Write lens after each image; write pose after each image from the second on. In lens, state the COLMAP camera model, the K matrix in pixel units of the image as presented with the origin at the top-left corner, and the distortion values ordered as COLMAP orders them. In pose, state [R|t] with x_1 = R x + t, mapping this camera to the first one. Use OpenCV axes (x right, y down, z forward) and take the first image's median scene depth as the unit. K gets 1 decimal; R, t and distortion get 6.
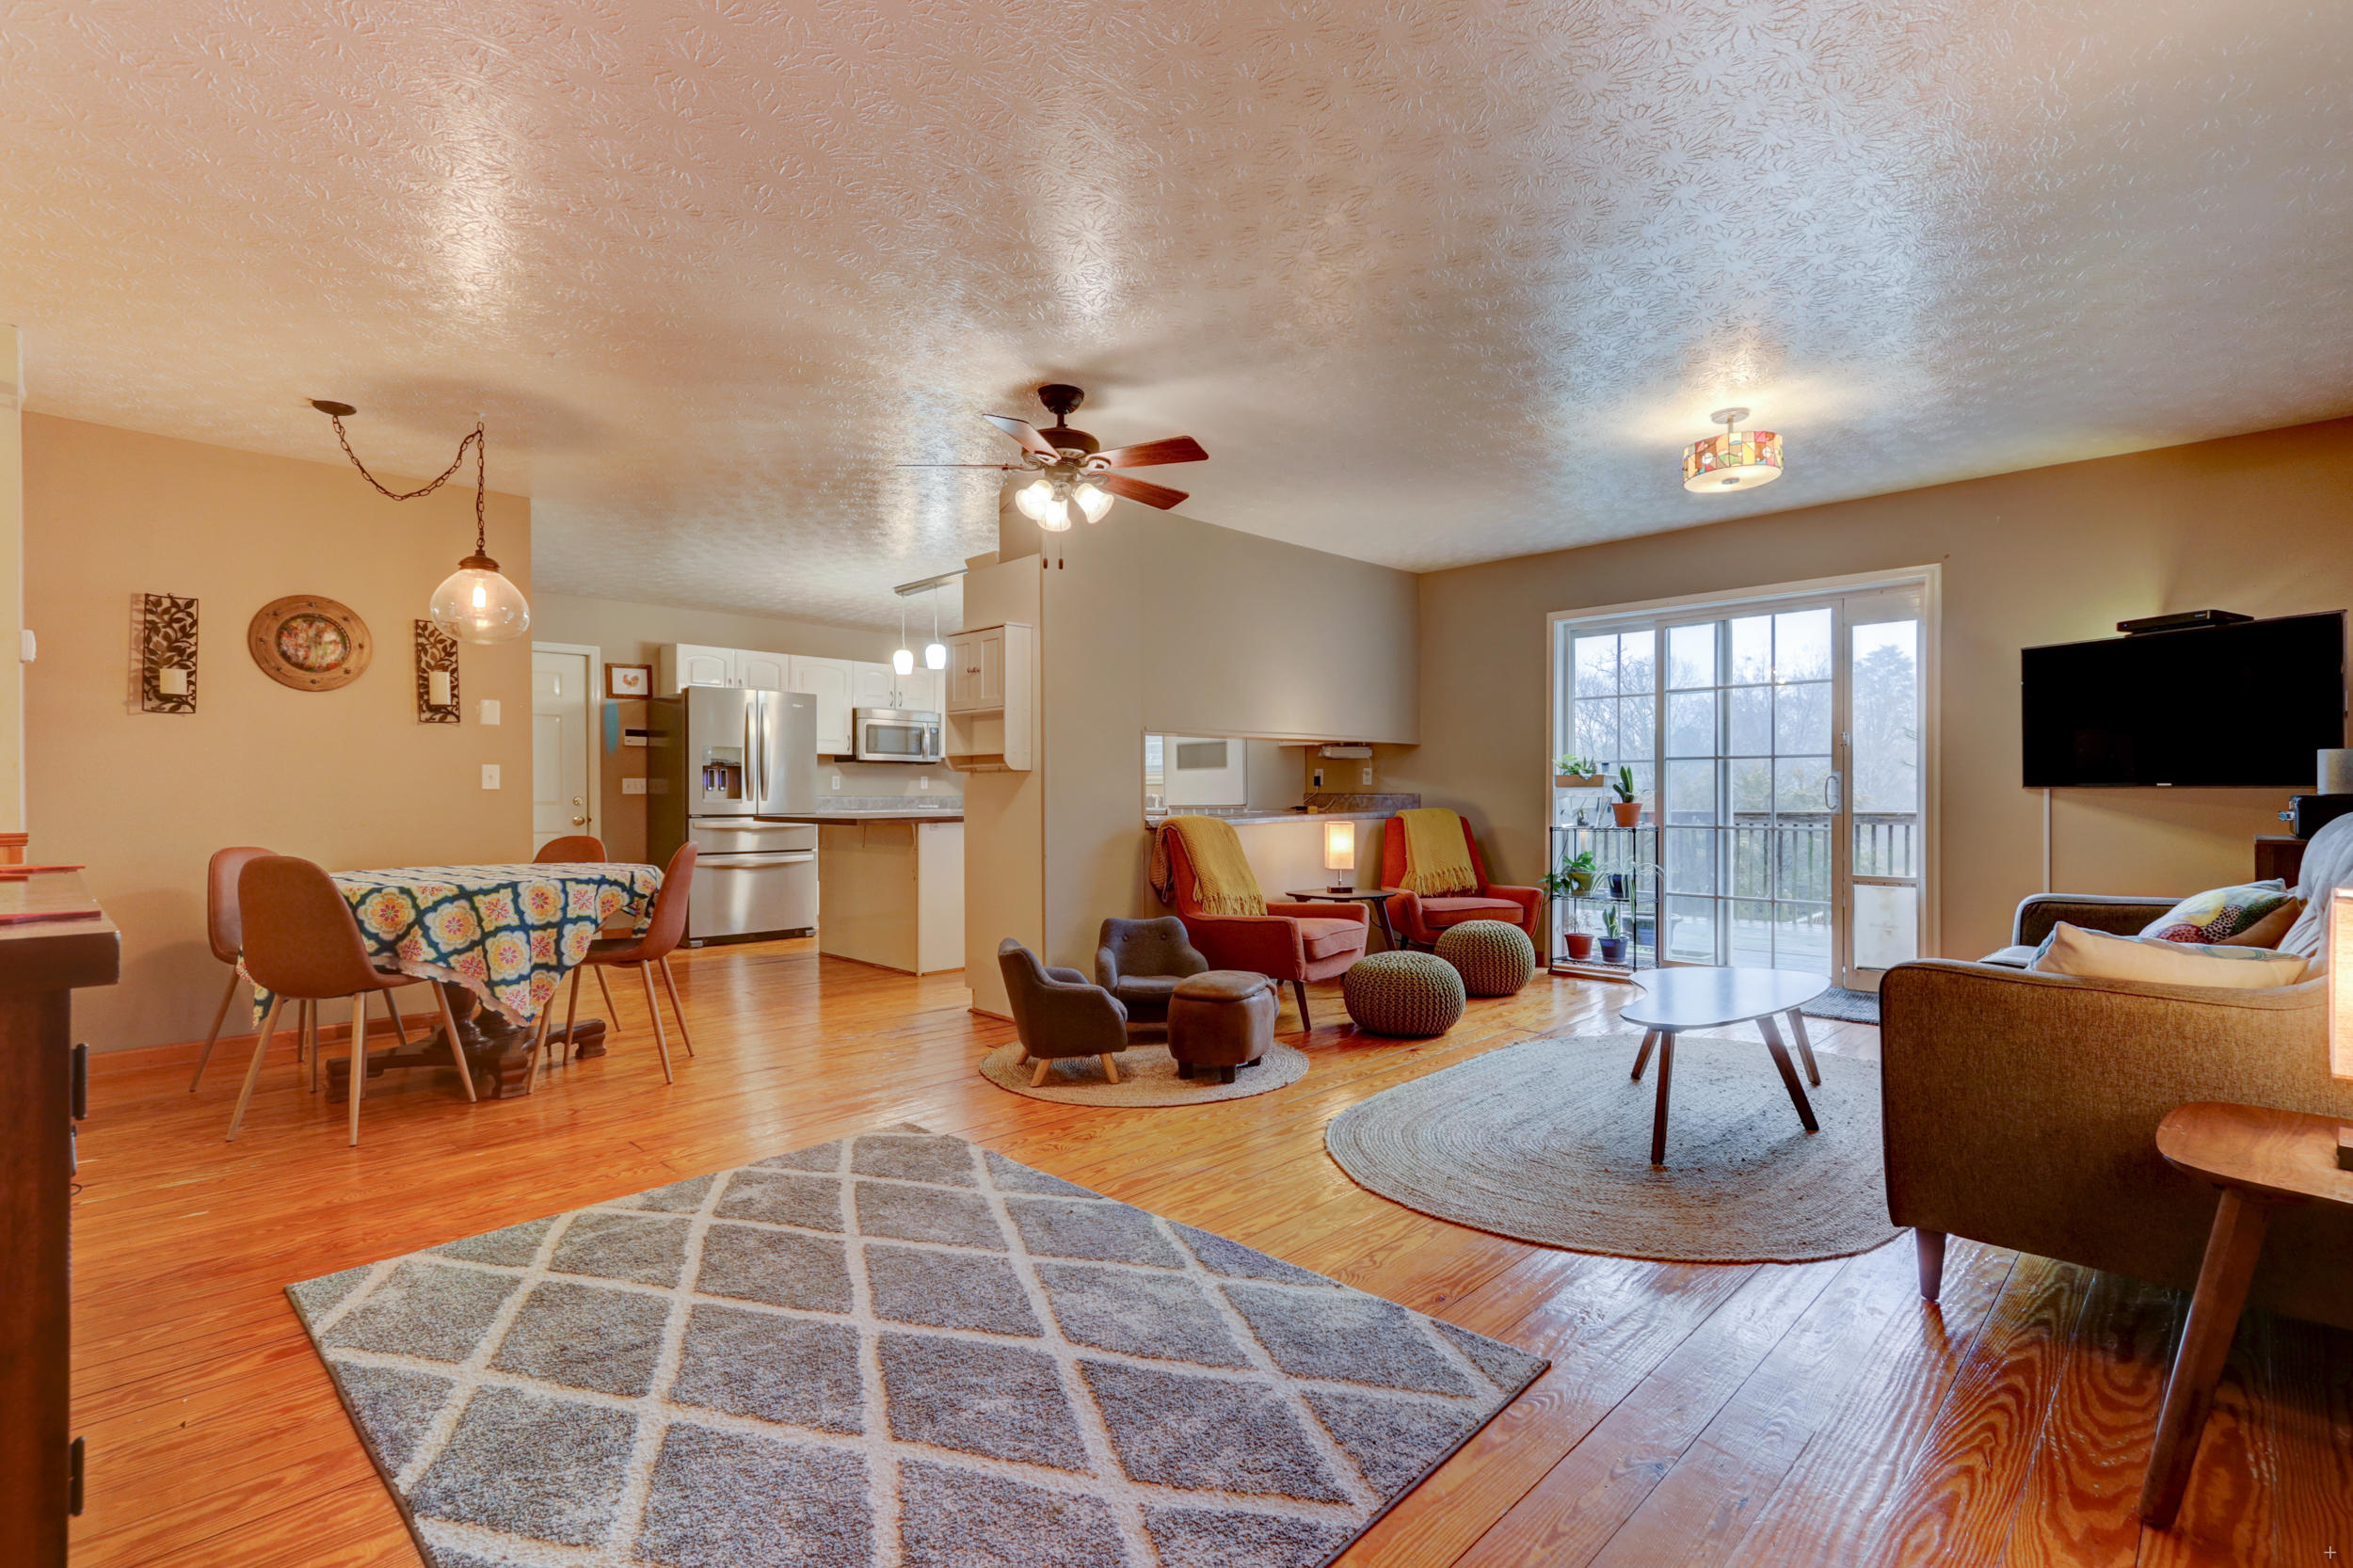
lens RADIAL K [[1073.5, 0, 1173.3], [0, 1073.5, 803.6], [0, 0, 1]] dist [0.003626, 0.000195]
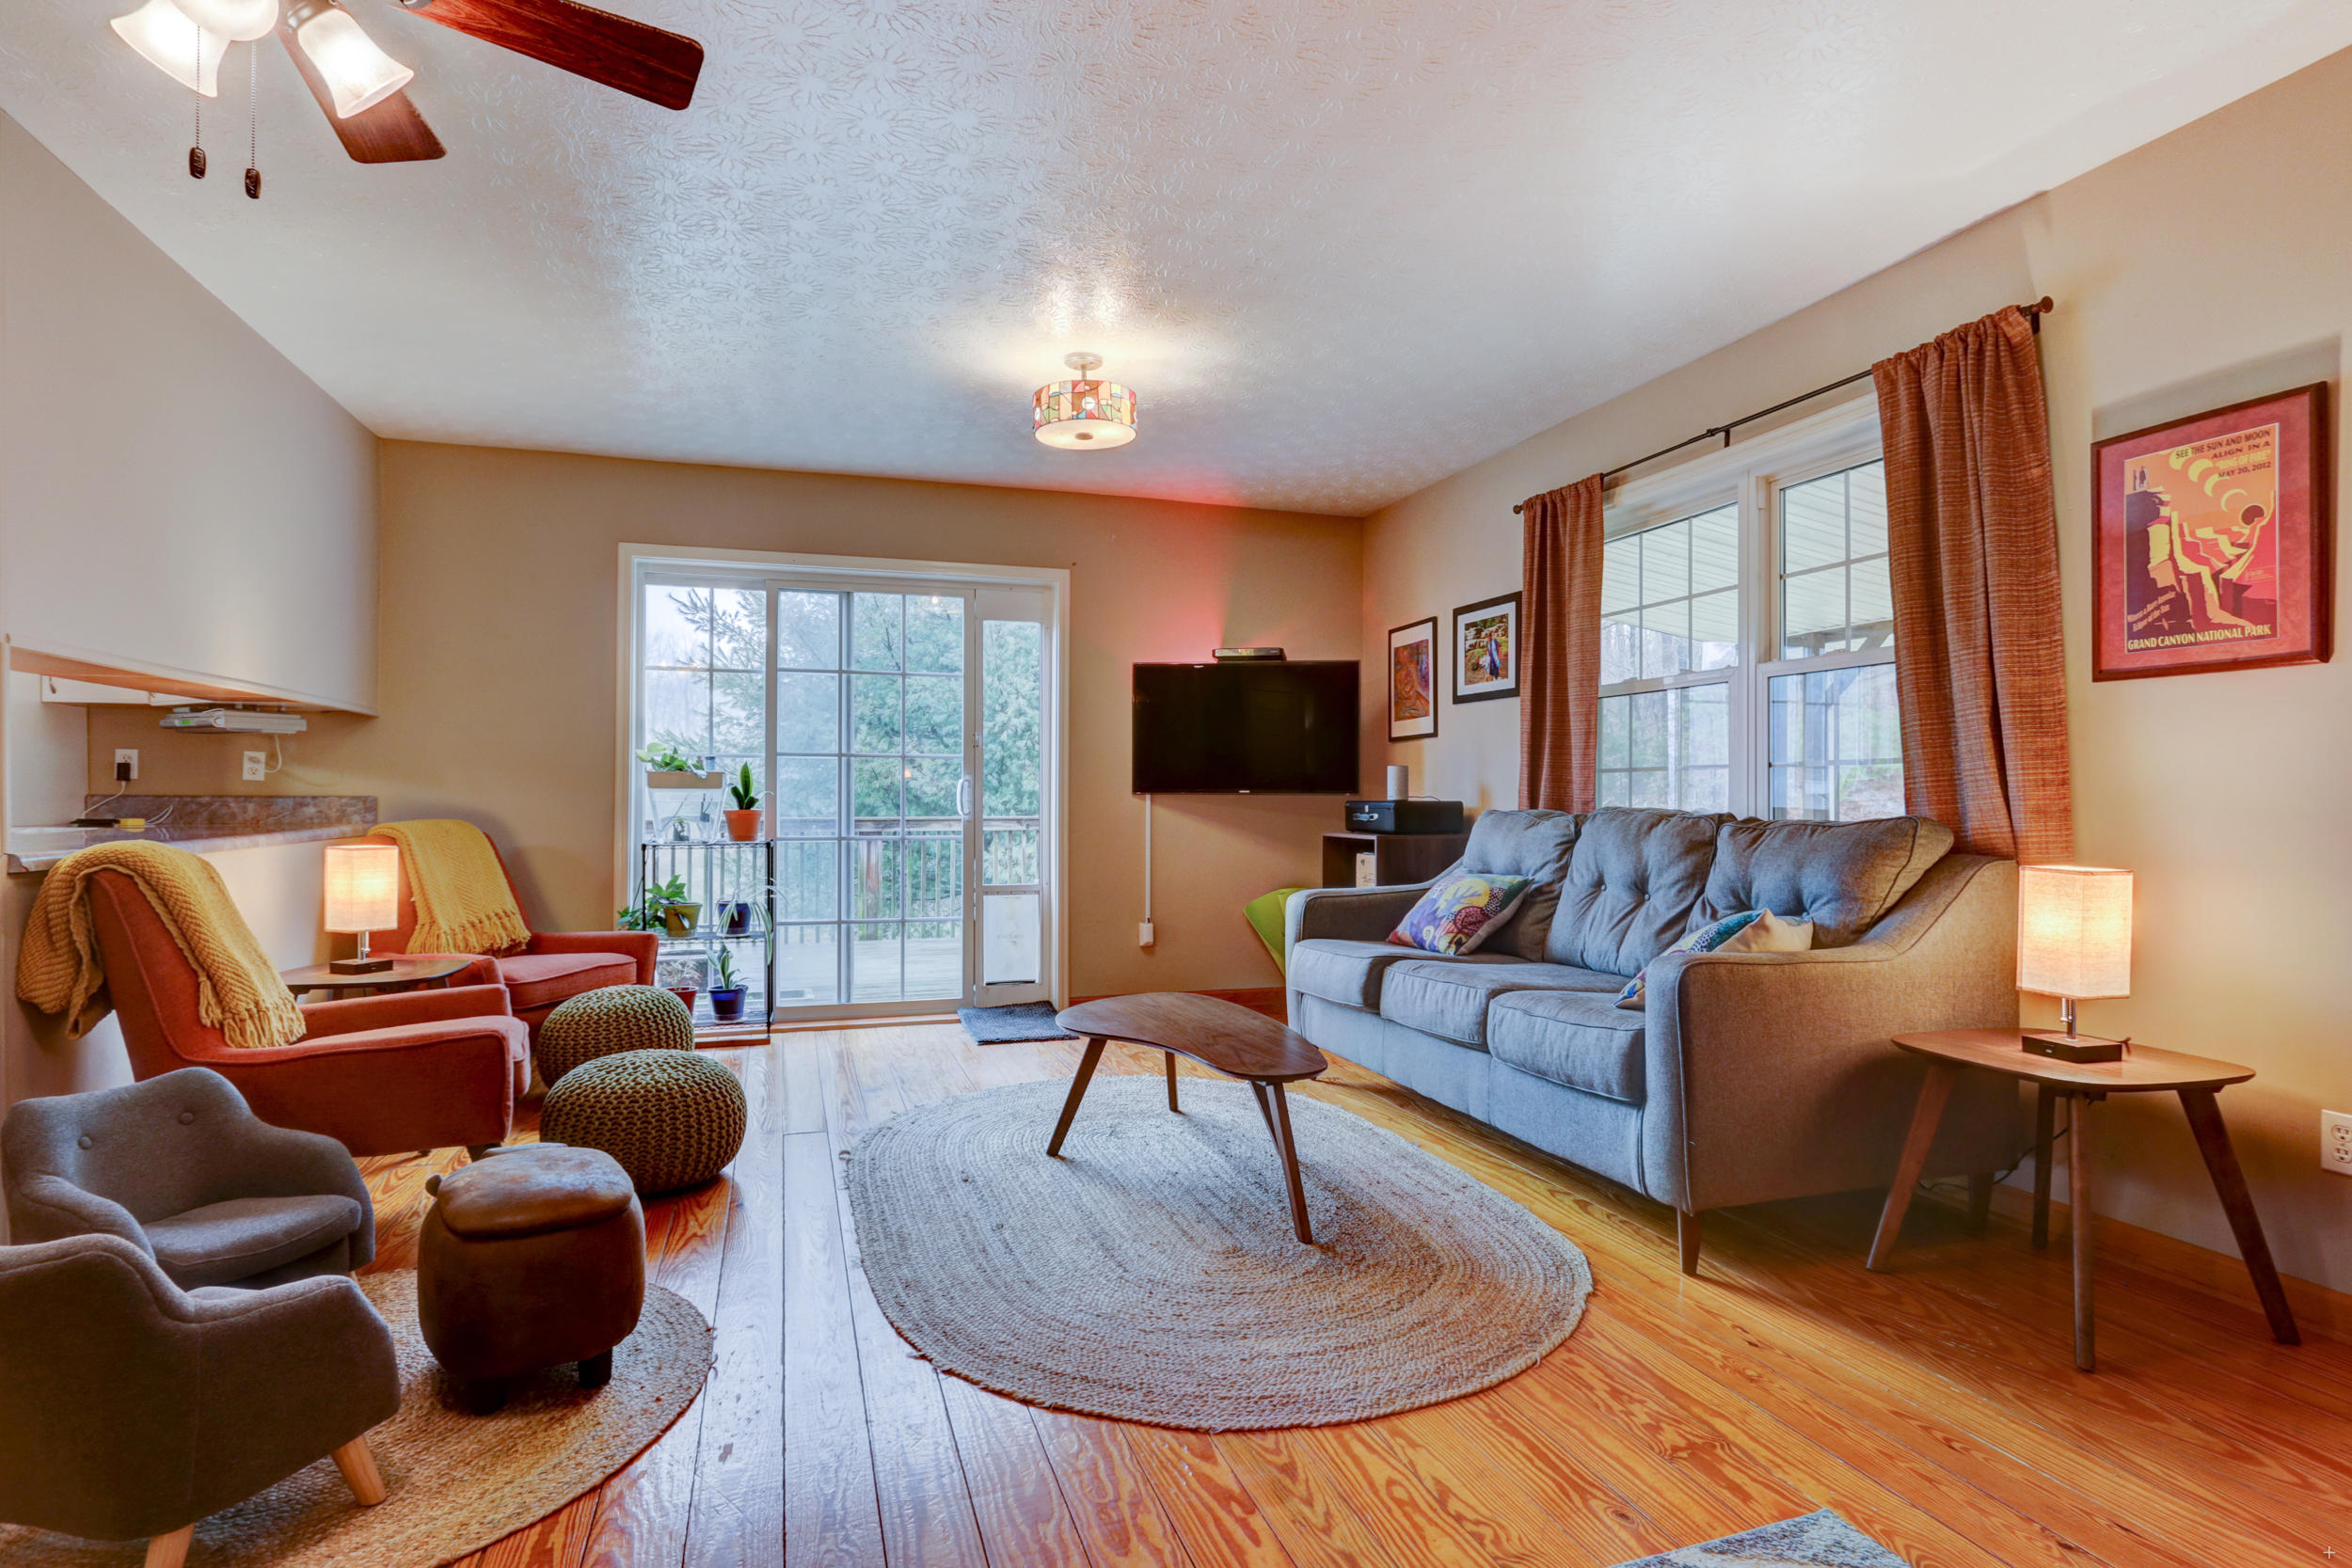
lens RADIAL K [[1221.3, 0, 1177.3], [0, 1221.3, 798.7], [0, 0, 1]] dist [-0.003664, -0.000971]
pose [[0.451560, 0.004235, 0.892231, -0.256236], [0.005127, 0.999960, -0.007341, -0.000713], [-0.892226, 0.007890, 0.451520, 0.389450]]
